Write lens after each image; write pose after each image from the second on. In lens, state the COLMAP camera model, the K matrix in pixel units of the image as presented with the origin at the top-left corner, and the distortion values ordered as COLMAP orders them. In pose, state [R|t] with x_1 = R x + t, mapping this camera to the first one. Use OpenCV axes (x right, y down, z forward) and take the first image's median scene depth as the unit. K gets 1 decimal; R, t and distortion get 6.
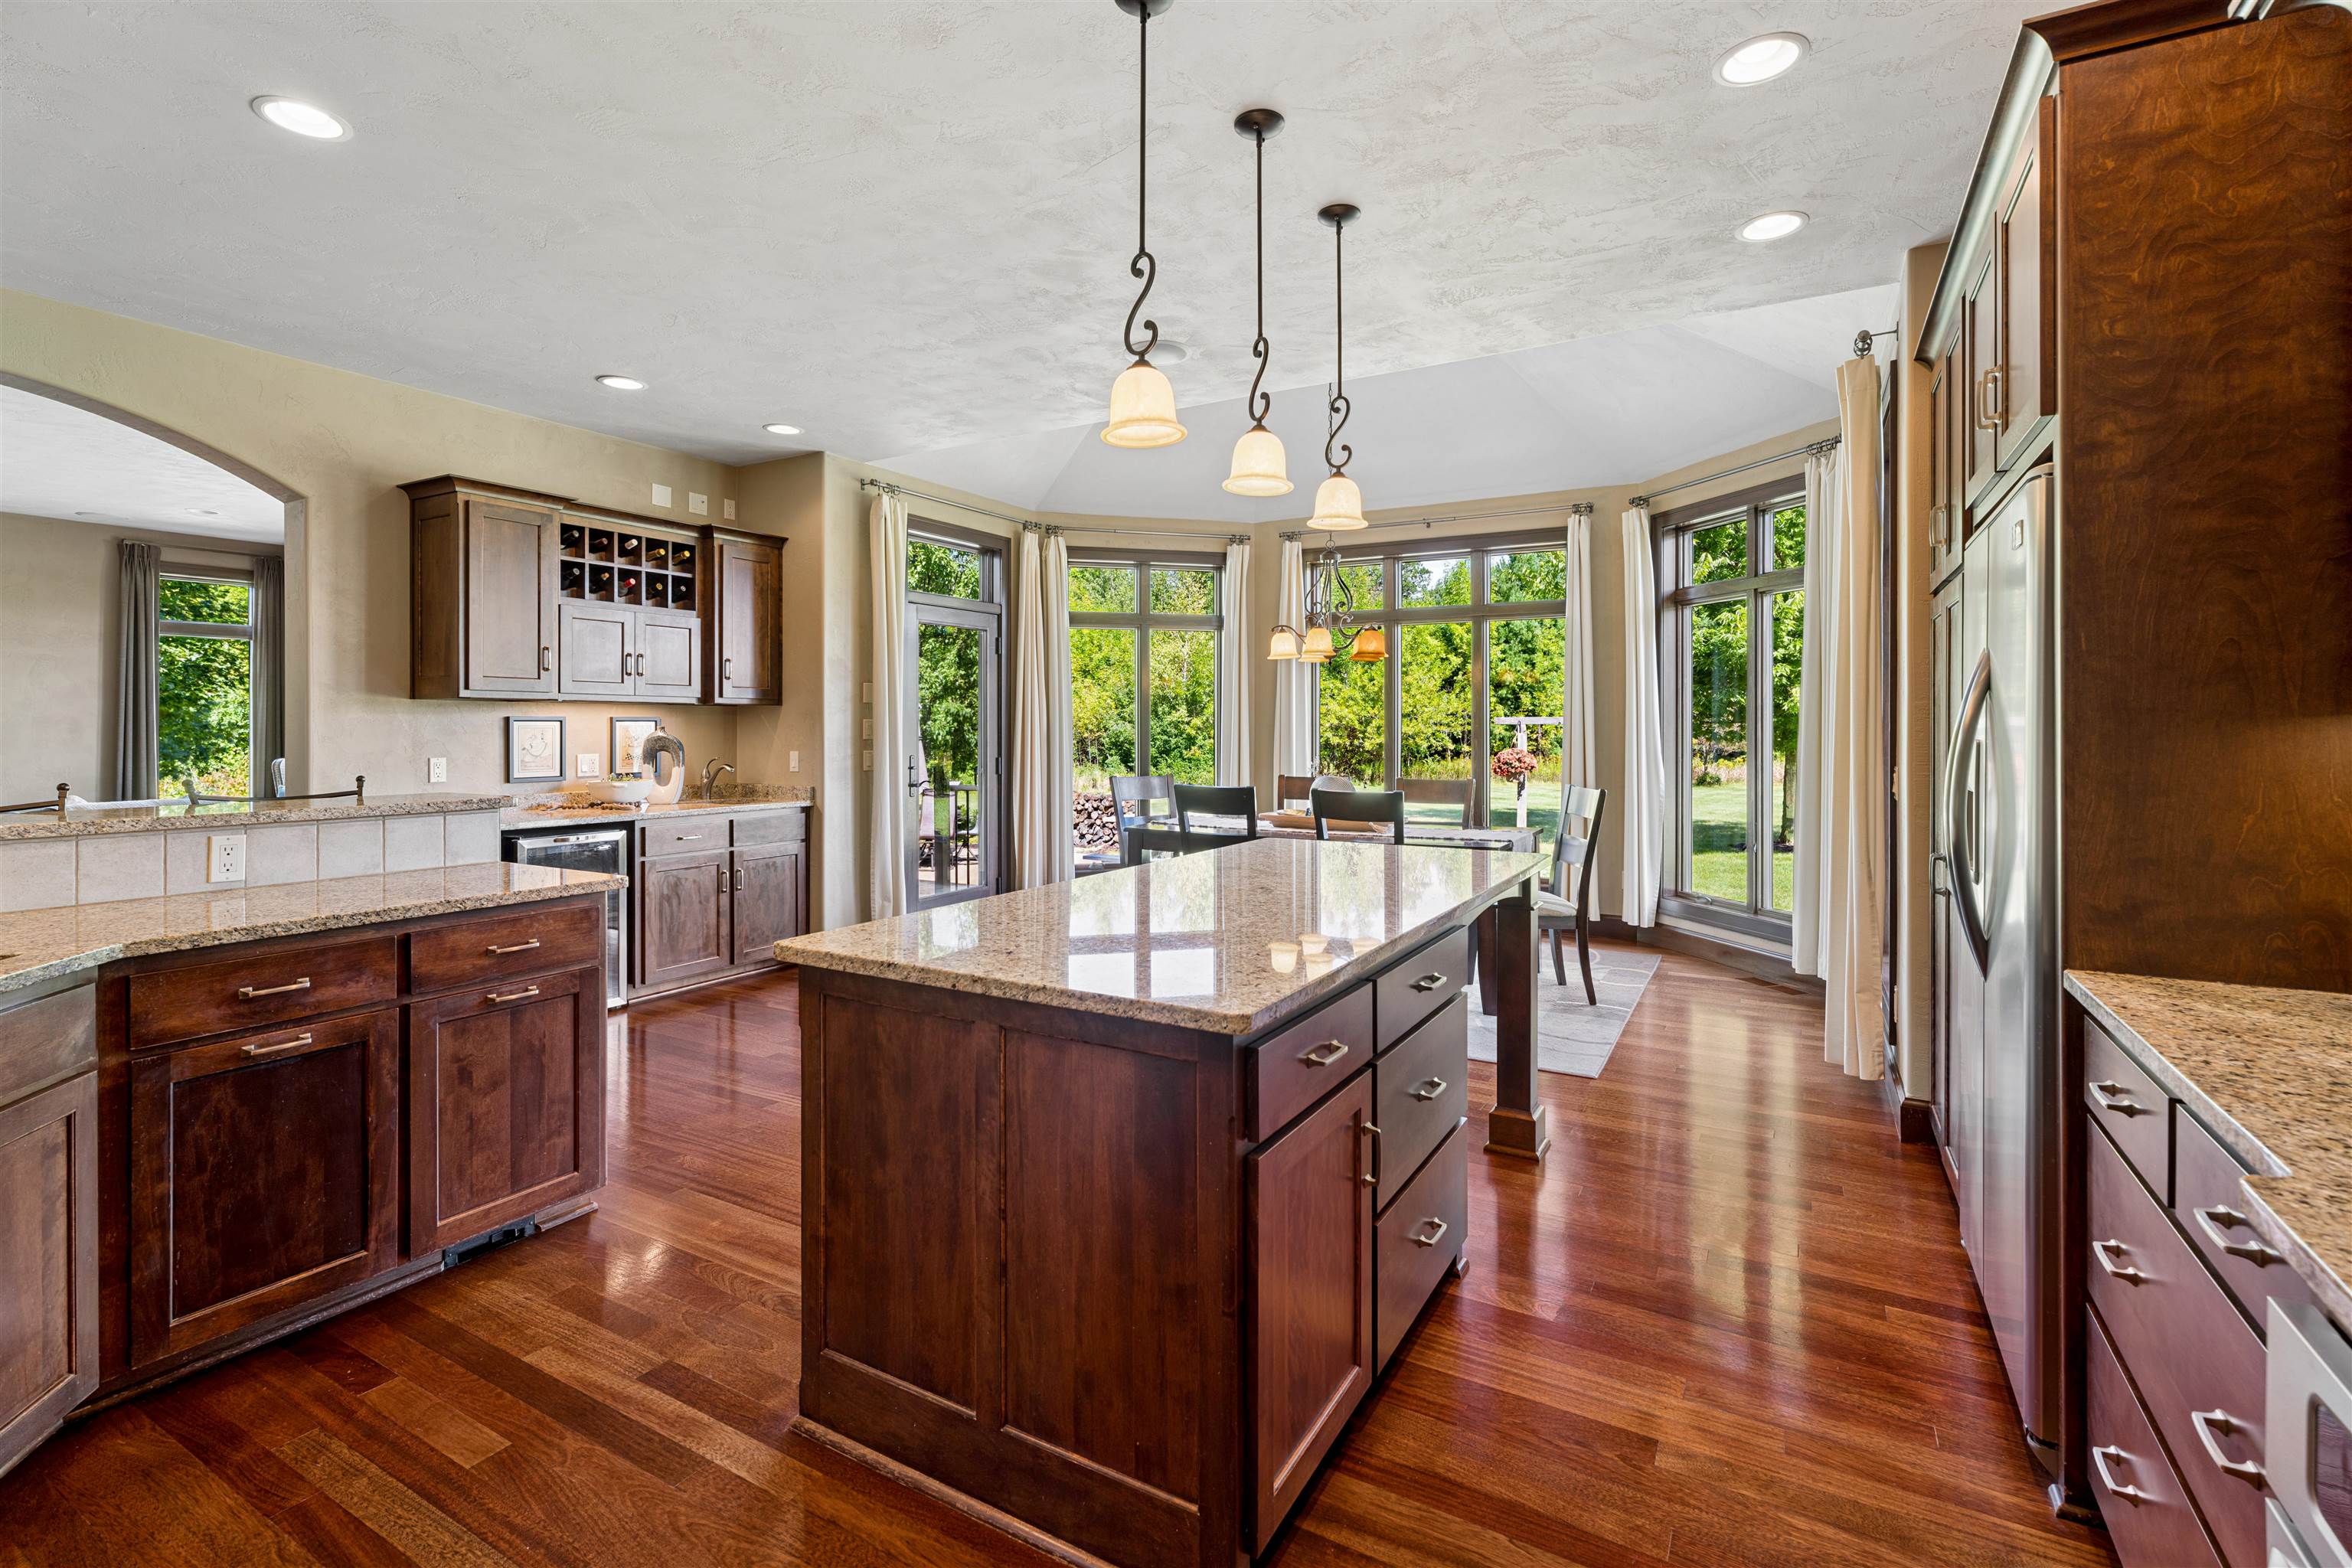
lens RADIAL K [[1059.8, 0, 1183.3], [0, 1059.8, 727.8], [0, 0, 1]] dist [0.000278, -0.001746]
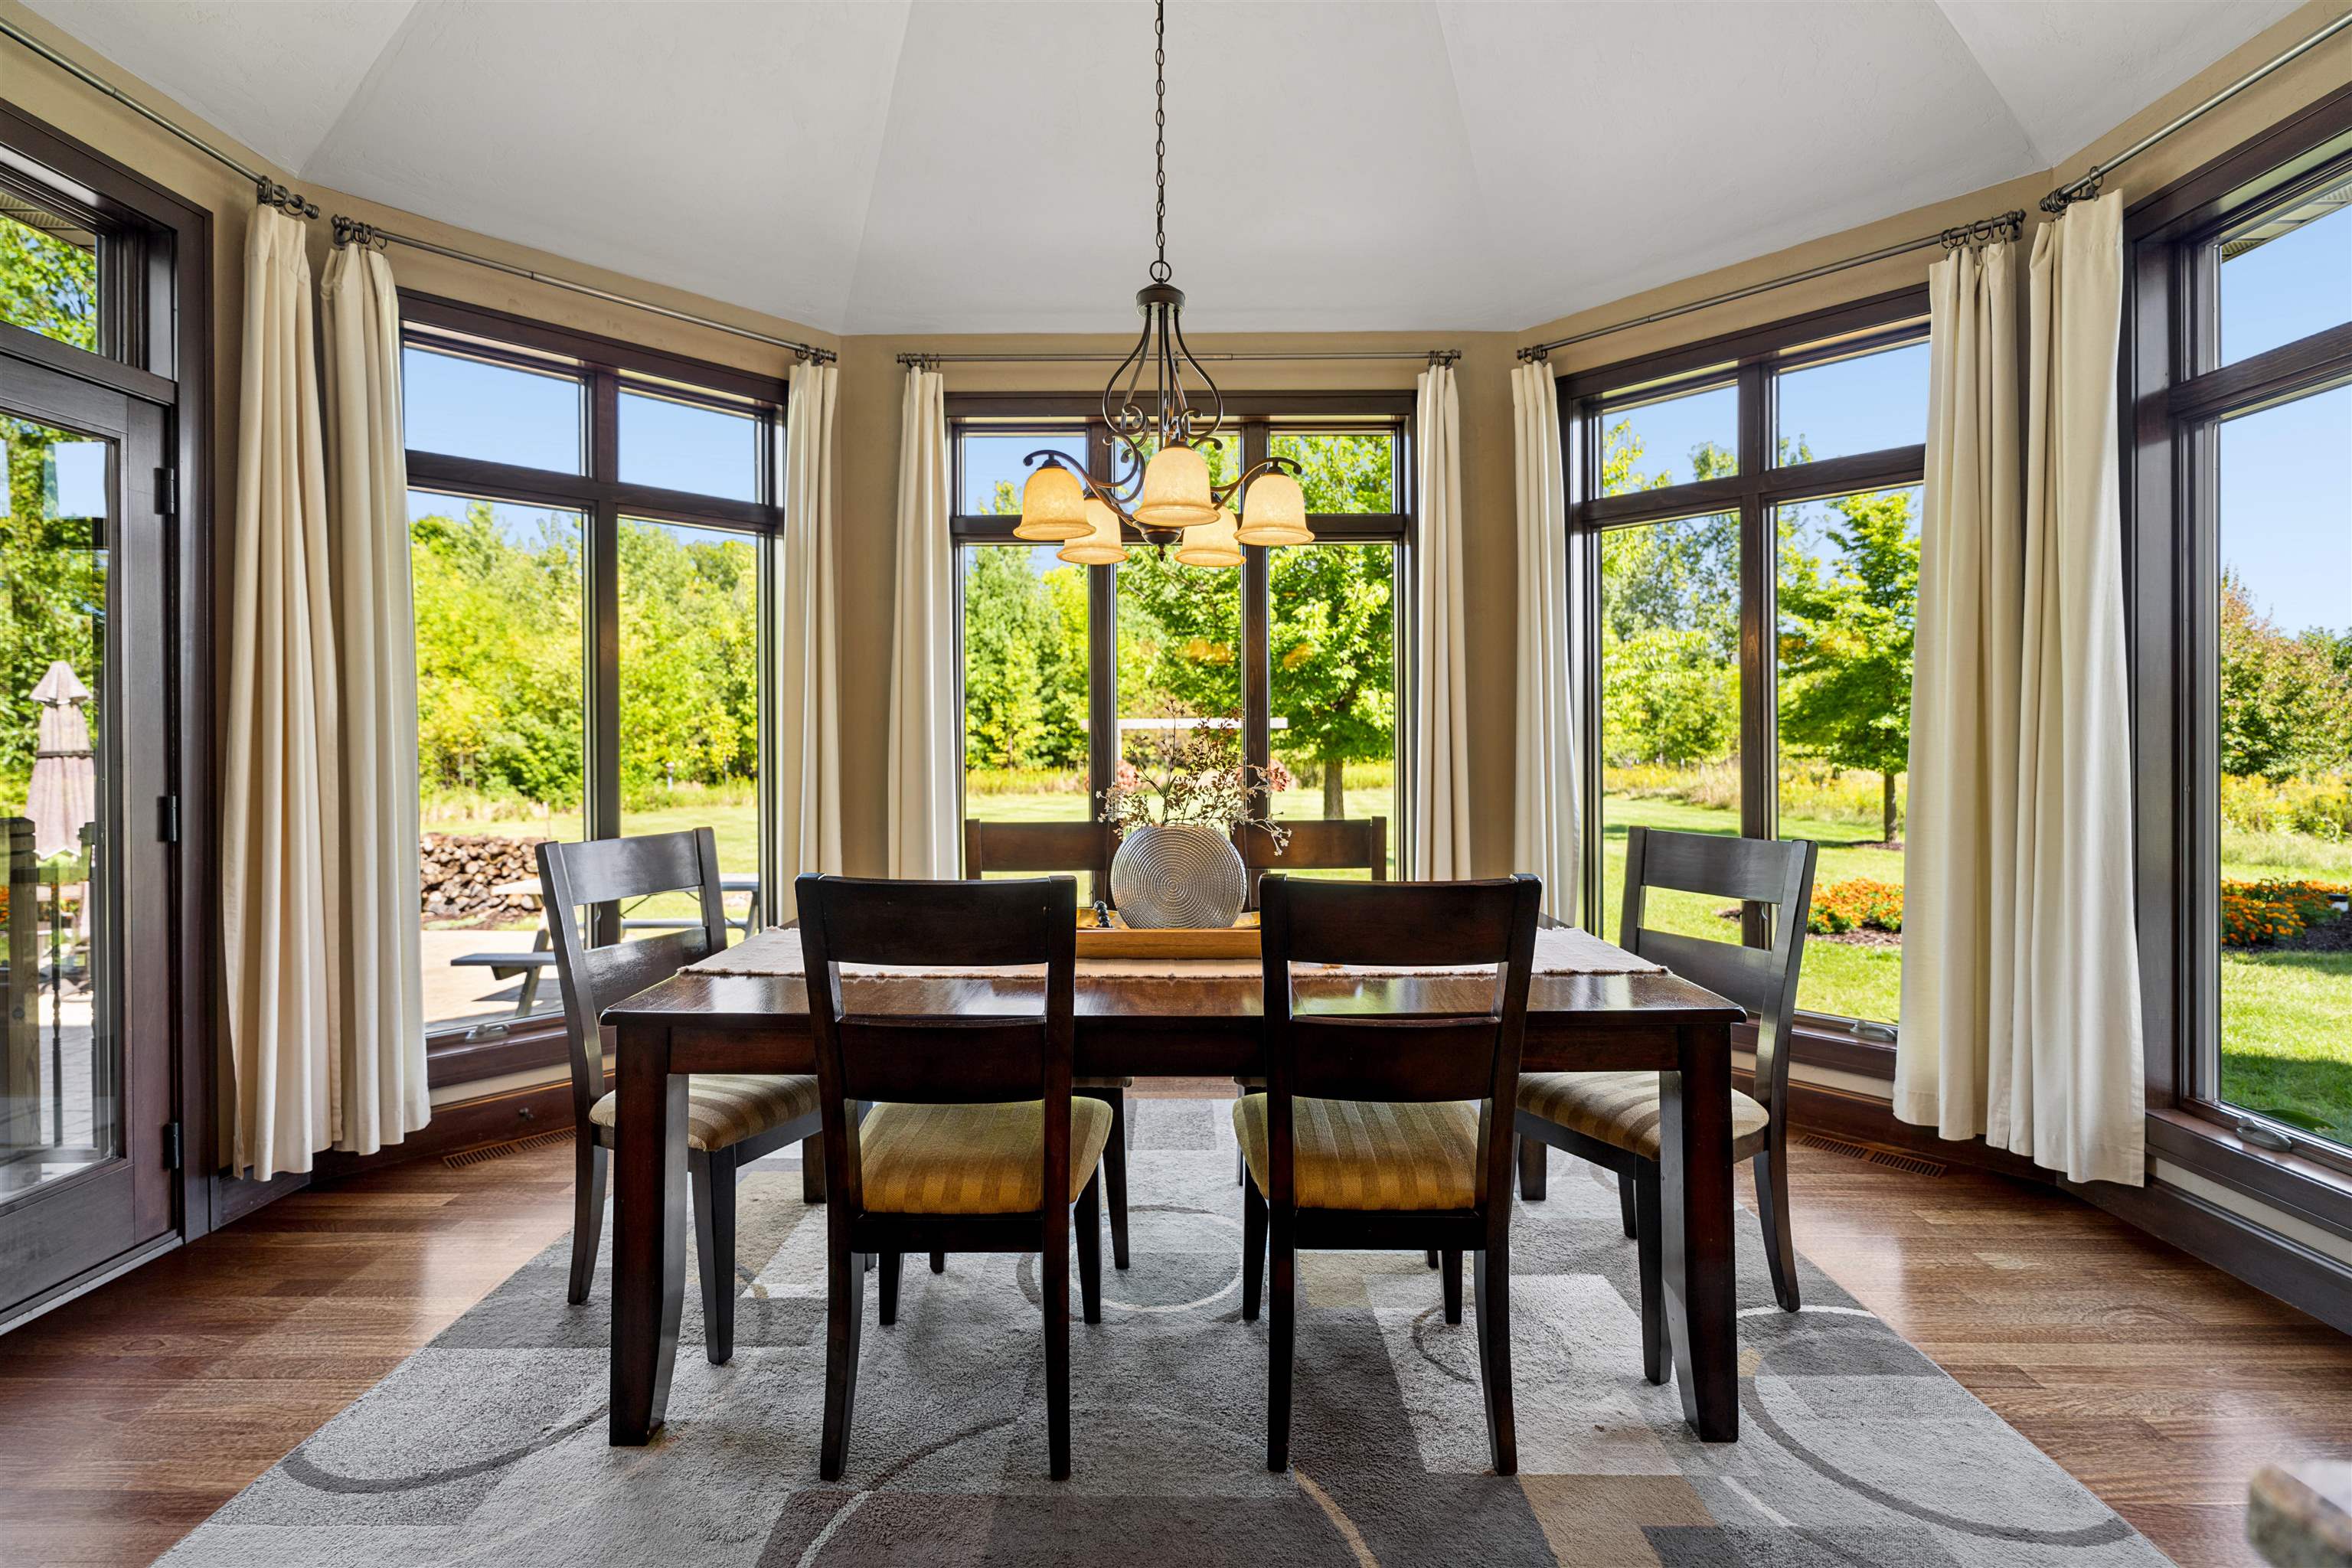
lens RADIAL K [[1052.6, 0, 1178.3], [0, 1052.6, 745.4], [0, 0, 1]] dist [0.003342, 0.000691]
pose [[0.872903, -0.005230, 0.487866, -0.043465], [0.003240, 0.999983, 0.004923, 0.009622], [-0.487883, -0.002716, 0.872905, 0.465394]]
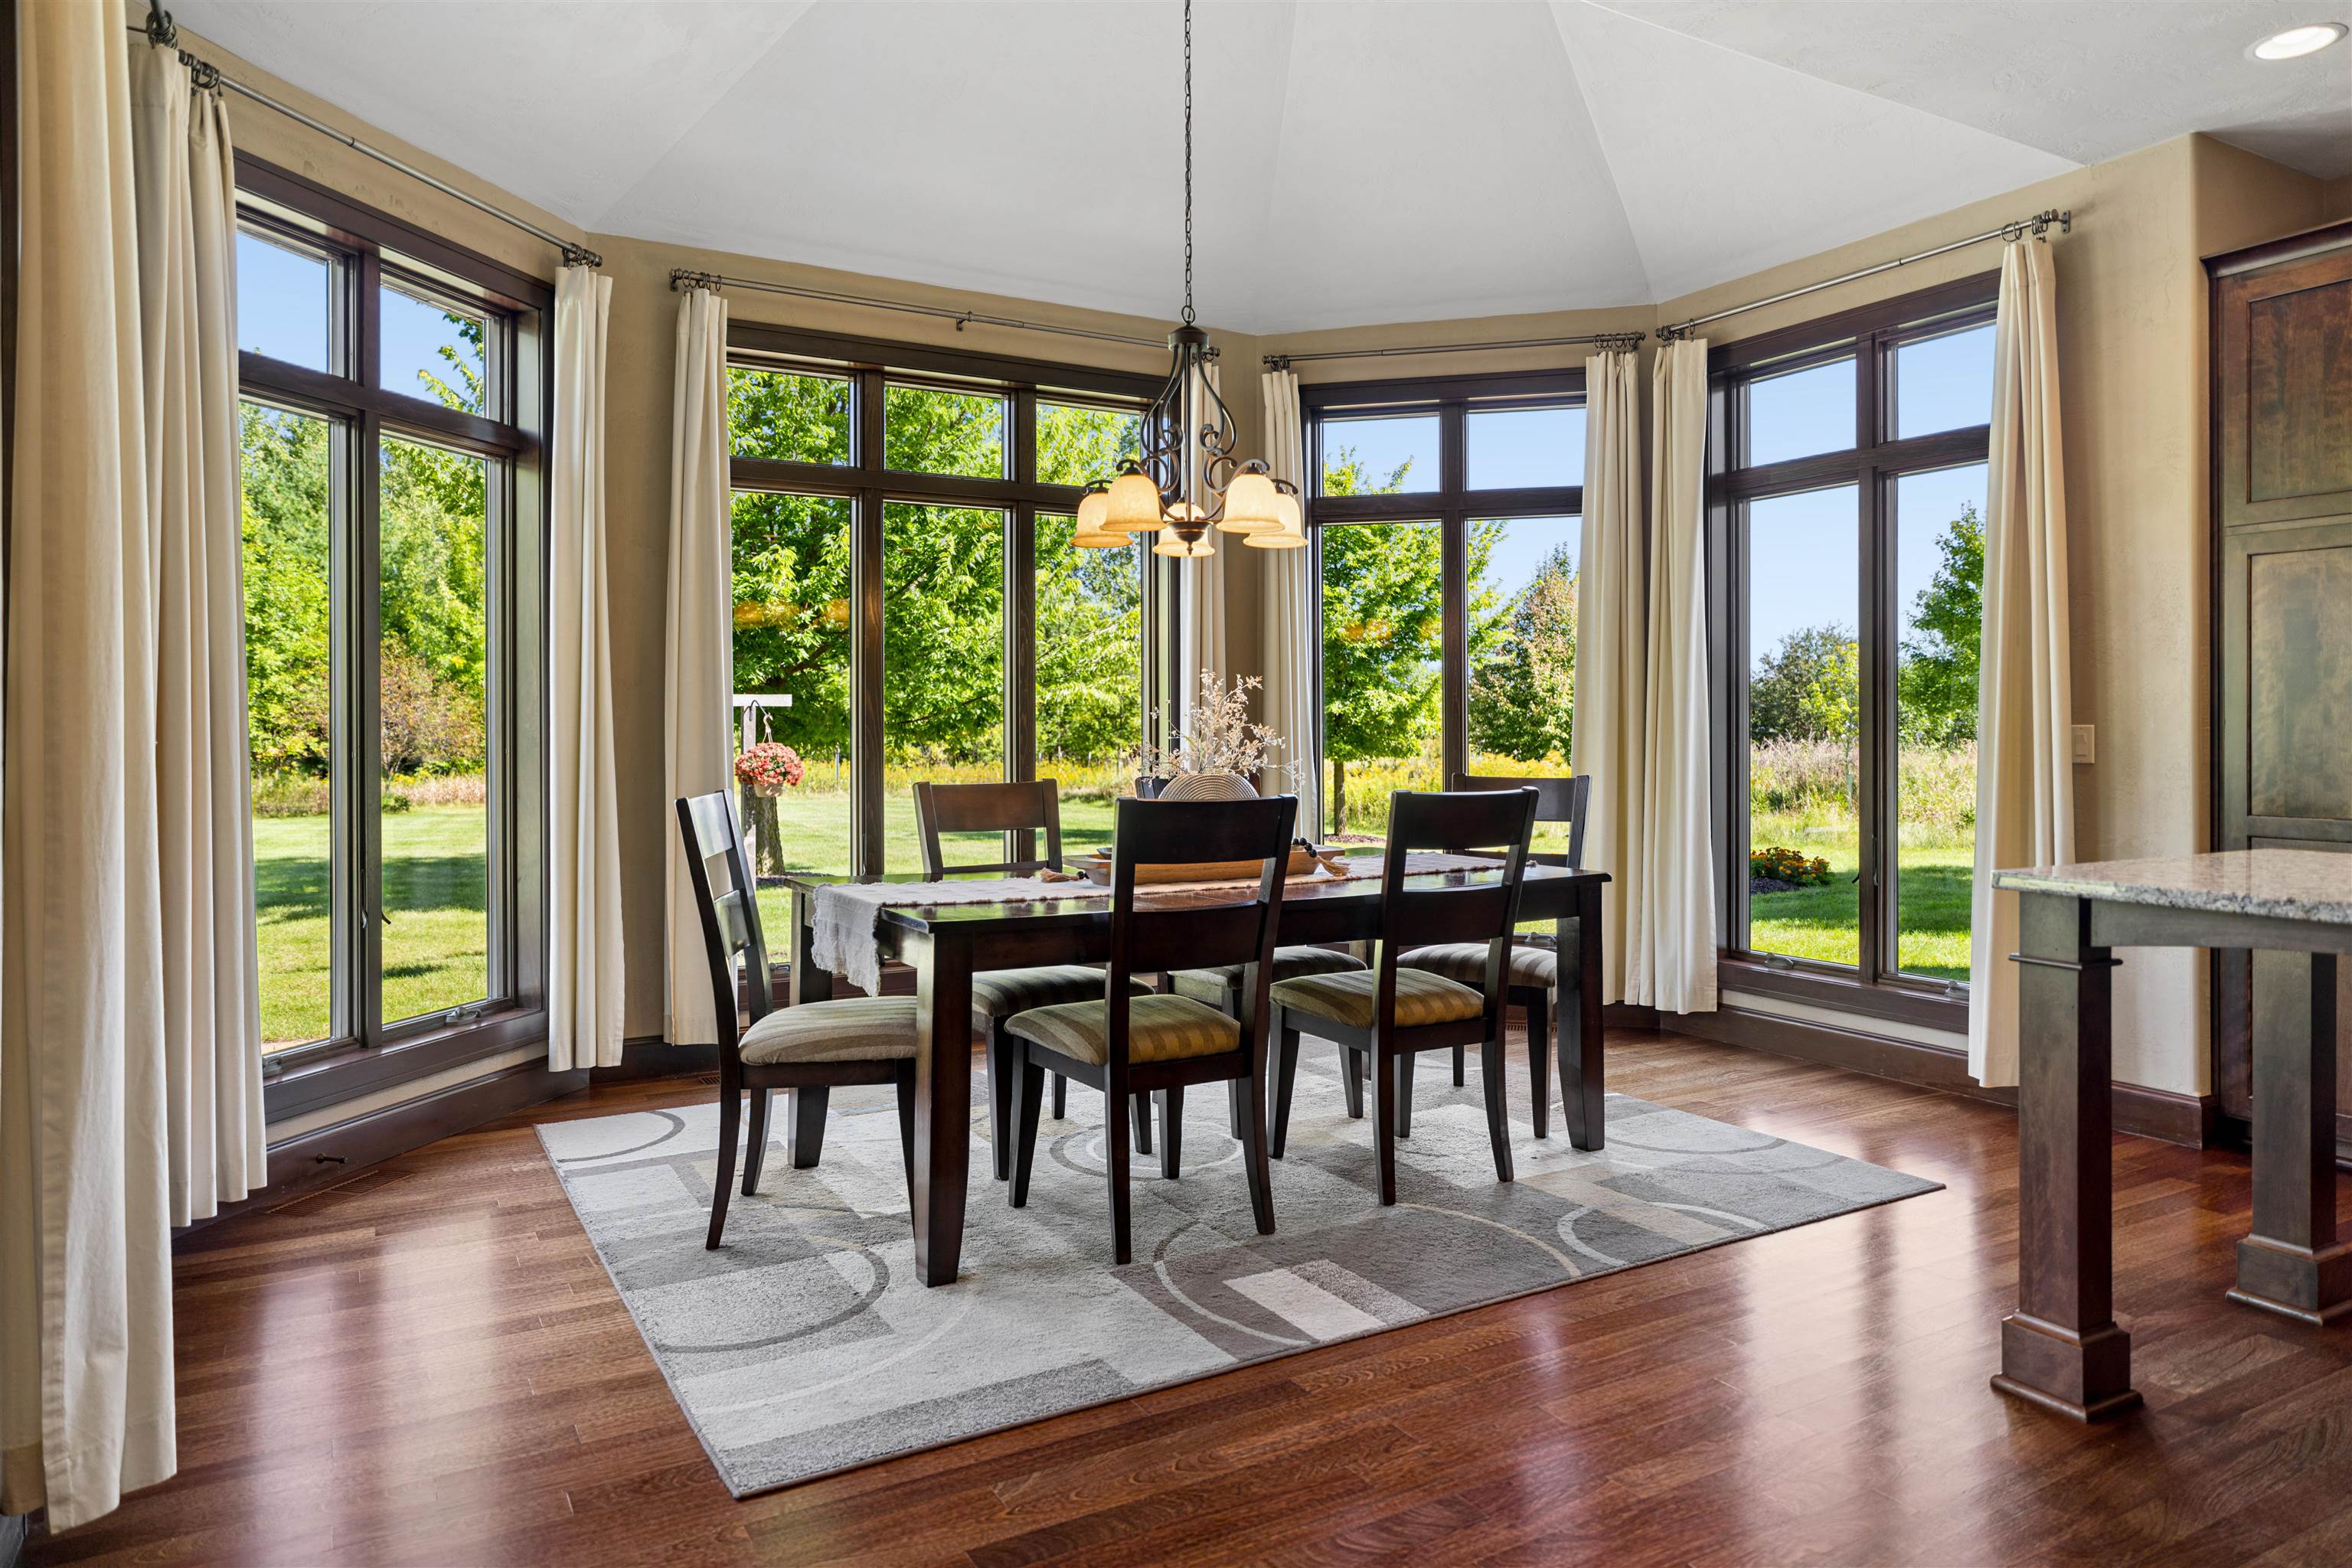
lens RADIAL K [[1438.8, 0, 1165.1], [0, 1438.8, 761.9], [0, 0, 1]] dist [-0.003267, -0.000374]
pose [[0.515941, -0.021431, 0.856356, -0.333121], [0.002985, 0.999726, 0.023221, 0.017825], [-0.856619, -0.009424, 0.515863, 0.481919]]
